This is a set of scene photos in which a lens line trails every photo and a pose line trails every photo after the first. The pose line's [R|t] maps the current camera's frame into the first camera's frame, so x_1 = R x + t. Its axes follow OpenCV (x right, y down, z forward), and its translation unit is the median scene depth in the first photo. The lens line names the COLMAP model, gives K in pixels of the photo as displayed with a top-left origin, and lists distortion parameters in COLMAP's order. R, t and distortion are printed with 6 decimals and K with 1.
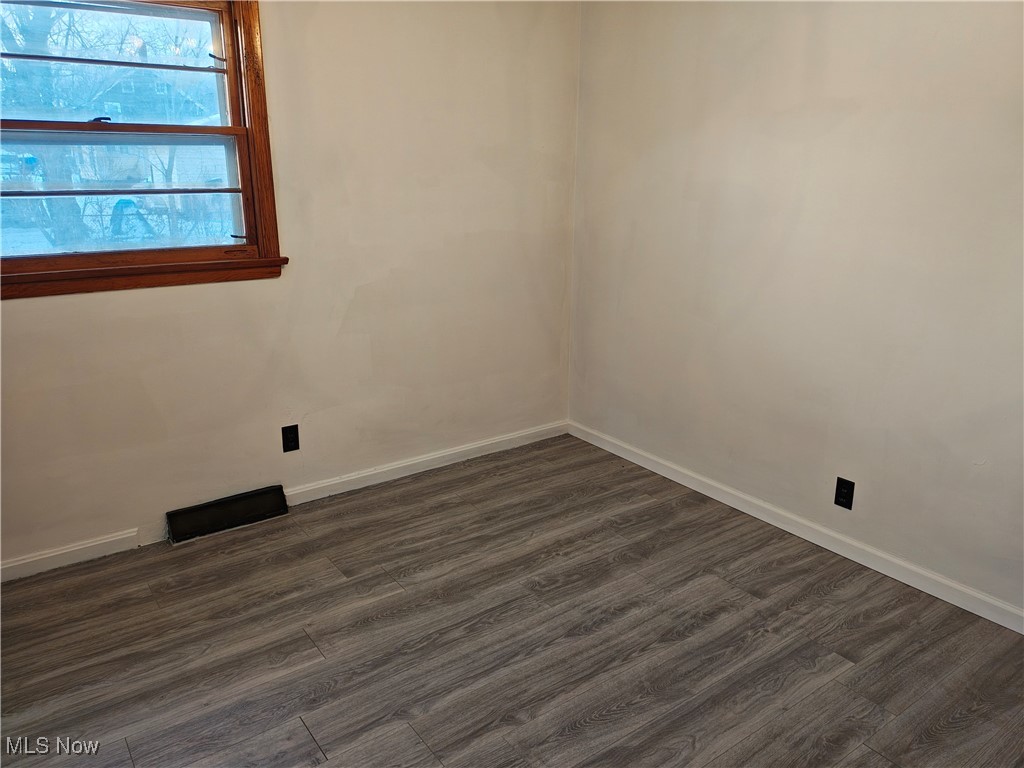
lens RADIAL K [[741.4, 0, 508.8], [0, 741.4, 380.1], [0, 0, 1]] dist [0.070635, -0.105384]
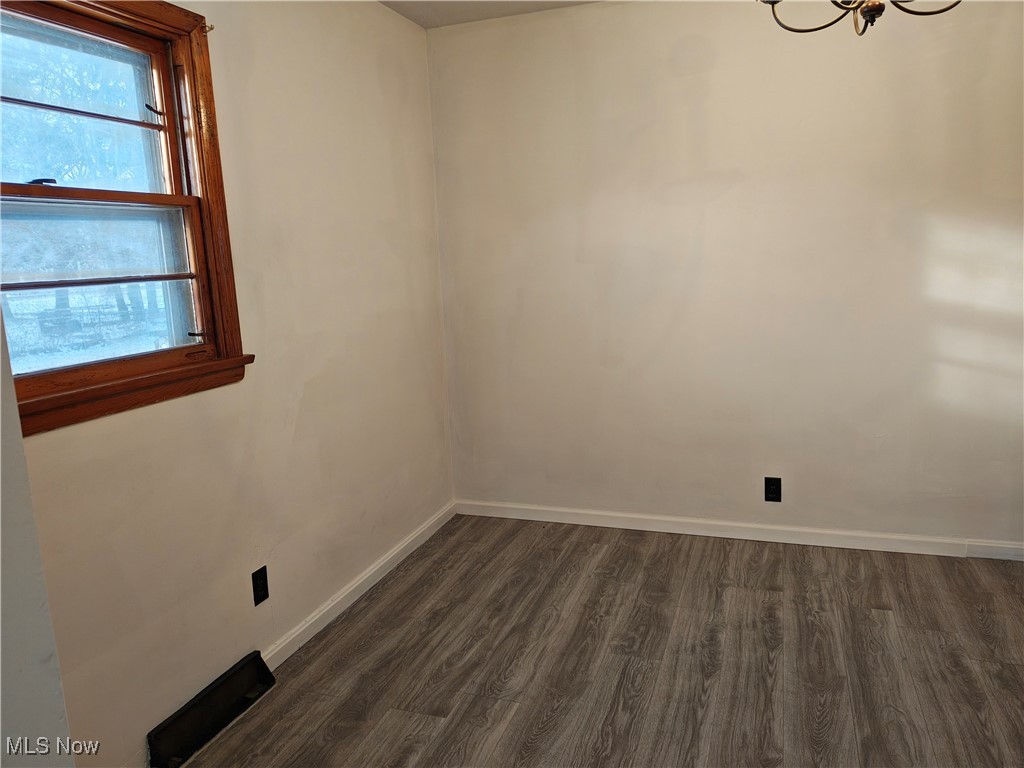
lens RADIAL K [[741.4, 0, 508.8], [0, 741.4, 380.1], [0, 0, 1]] dist [0.070635, -0.105384]
pose [[0.825355, -0.138976, 0.547242, -0.554385], [0.208200, 0.975844, -0.066187, -0.029201], [-0.524825, 0.168564, 0.834353, 0.208172]]
